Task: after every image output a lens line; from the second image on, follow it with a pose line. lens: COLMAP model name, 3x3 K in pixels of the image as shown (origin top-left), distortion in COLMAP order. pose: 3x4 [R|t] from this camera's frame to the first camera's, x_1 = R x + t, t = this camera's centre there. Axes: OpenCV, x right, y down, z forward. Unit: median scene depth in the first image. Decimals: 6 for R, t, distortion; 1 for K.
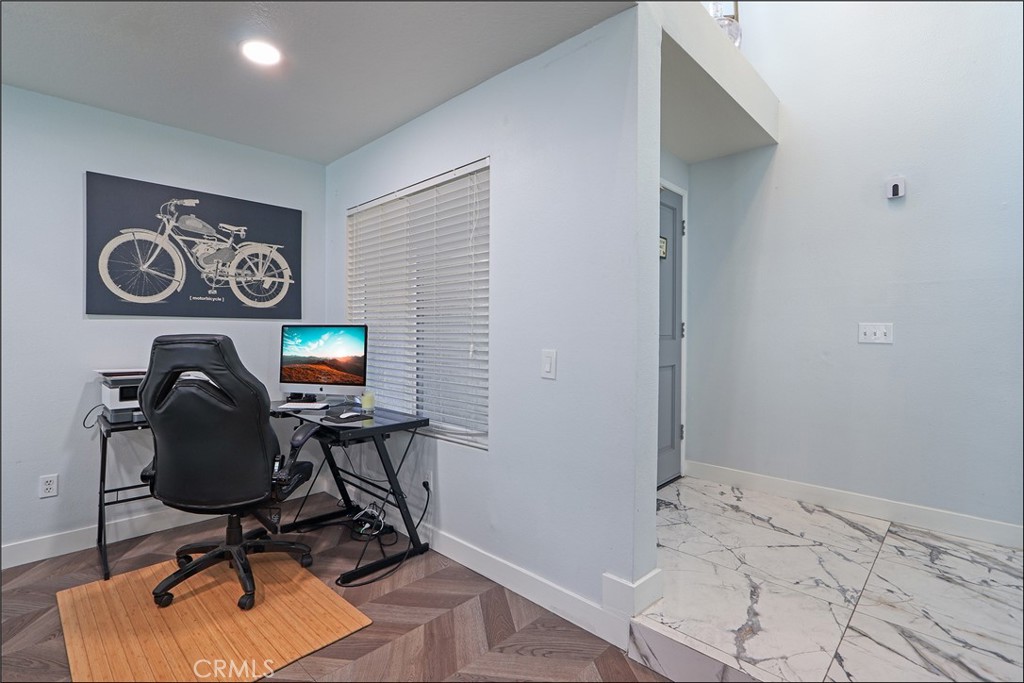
lens RADIAL K [[484.2, 0, 520.2], [0, 484.2, 341.2], [0, 0, 1]] dist [-0.014230, 0.001752]
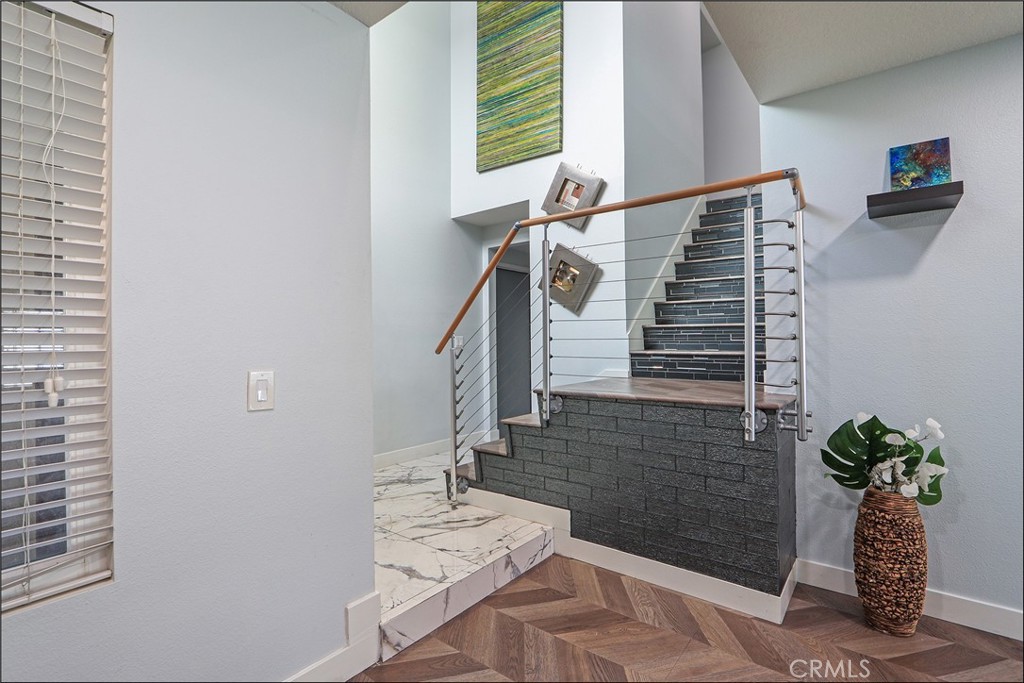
lens RADIAL K [[484.2, 0, 517.5], [0, 484.2, 324.0], [0, 0, 1]] dist [-0.014230, 0.001752]
pose [[-0.086879, 0.013764, 0.996124, -0.874732], [0.040051, 0.999144, -0.010312, -0.039147], [-0.995414, 0.039000, -0.087355, 0.826895]]
